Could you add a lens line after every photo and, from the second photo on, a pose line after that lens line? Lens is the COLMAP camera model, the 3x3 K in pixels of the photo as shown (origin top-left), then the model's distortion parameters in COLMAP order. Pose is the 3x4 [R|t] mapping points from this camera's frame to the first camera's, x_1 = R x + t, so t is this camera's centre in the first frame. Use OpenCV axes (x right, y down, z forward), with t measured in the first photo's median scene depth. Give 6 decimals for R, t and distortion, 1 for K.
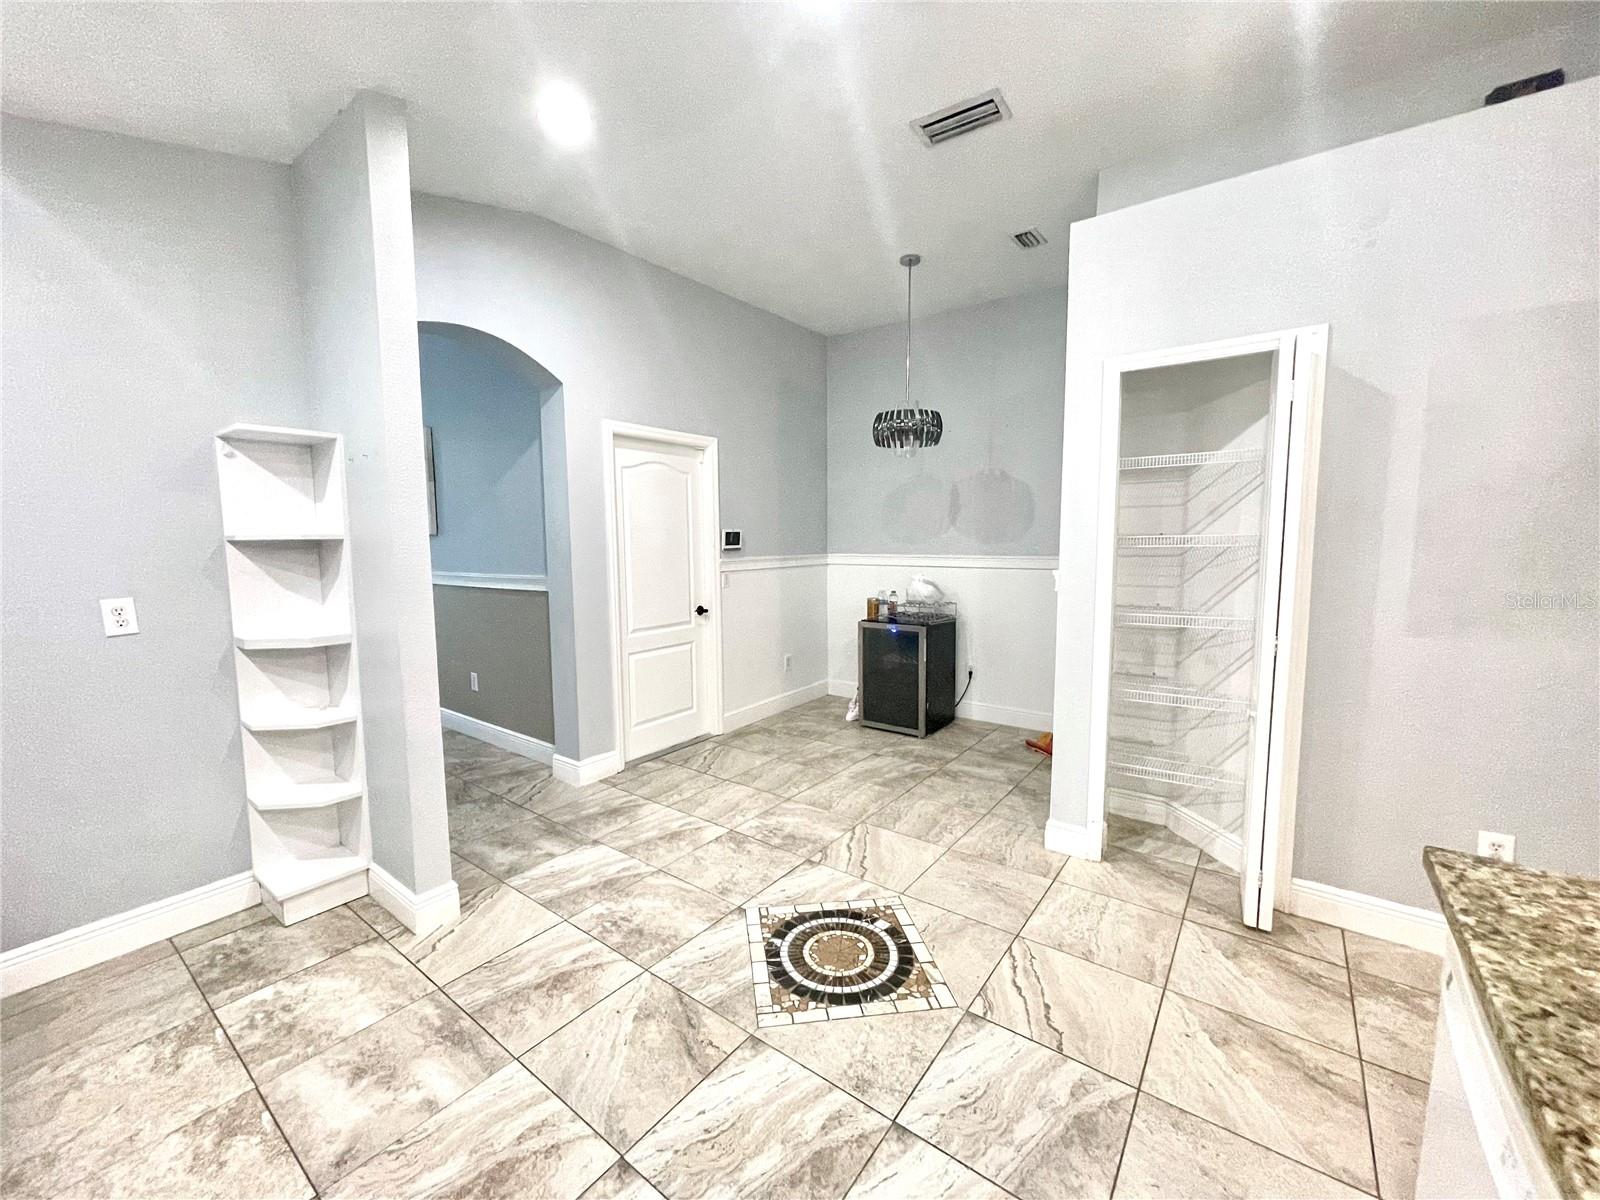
lens RADIAL K [[635.7, 0, 802.4], [0, 635.7, 597.2], [0, 0, 1]] dist [-0.007302, 0.002727]
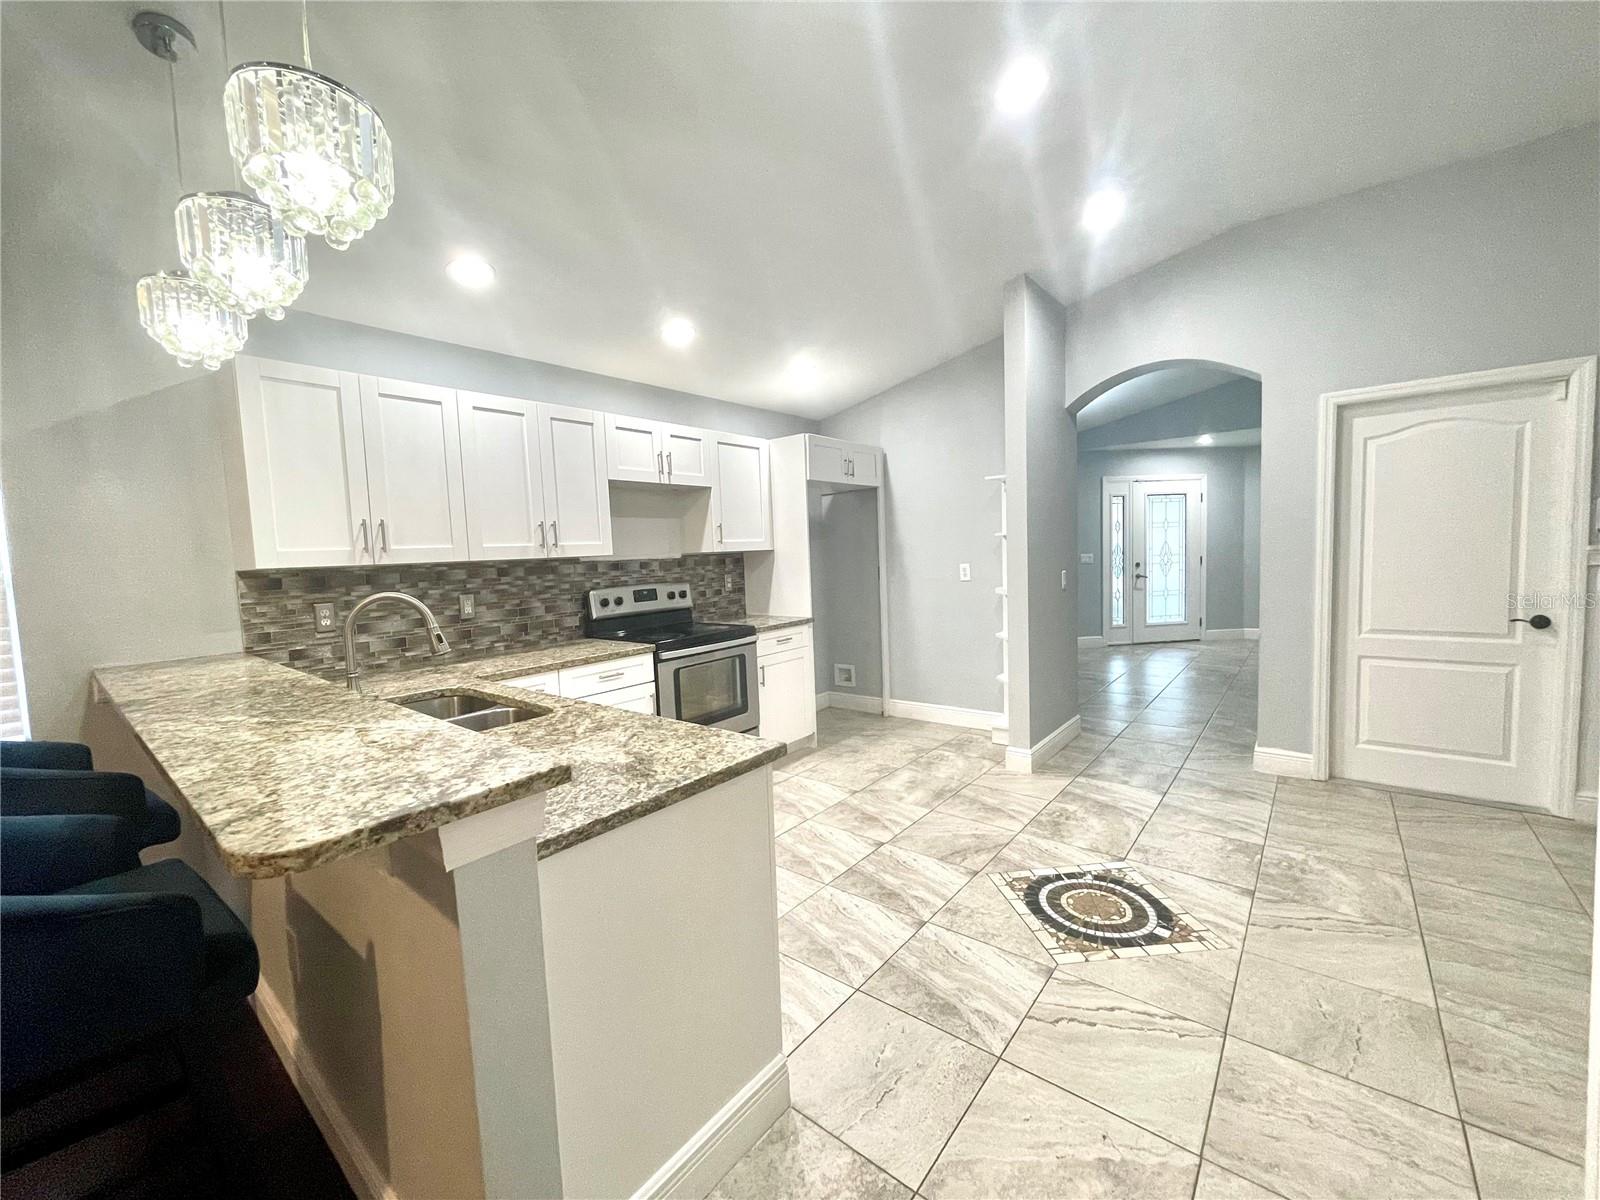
lens RADIAL K [[649.1, 0, 799.5], [0, 649.1, 595.7], [0, 0, 1]] dist [-0.002850, -0.000247]
pose [[-0.032777, 0.076996, -0.996492, 1.161945], [-0.057839, 0.995211, 0.078800, -0.031514], [0.997788, 0.060219, -0.028166, 0.497110]]
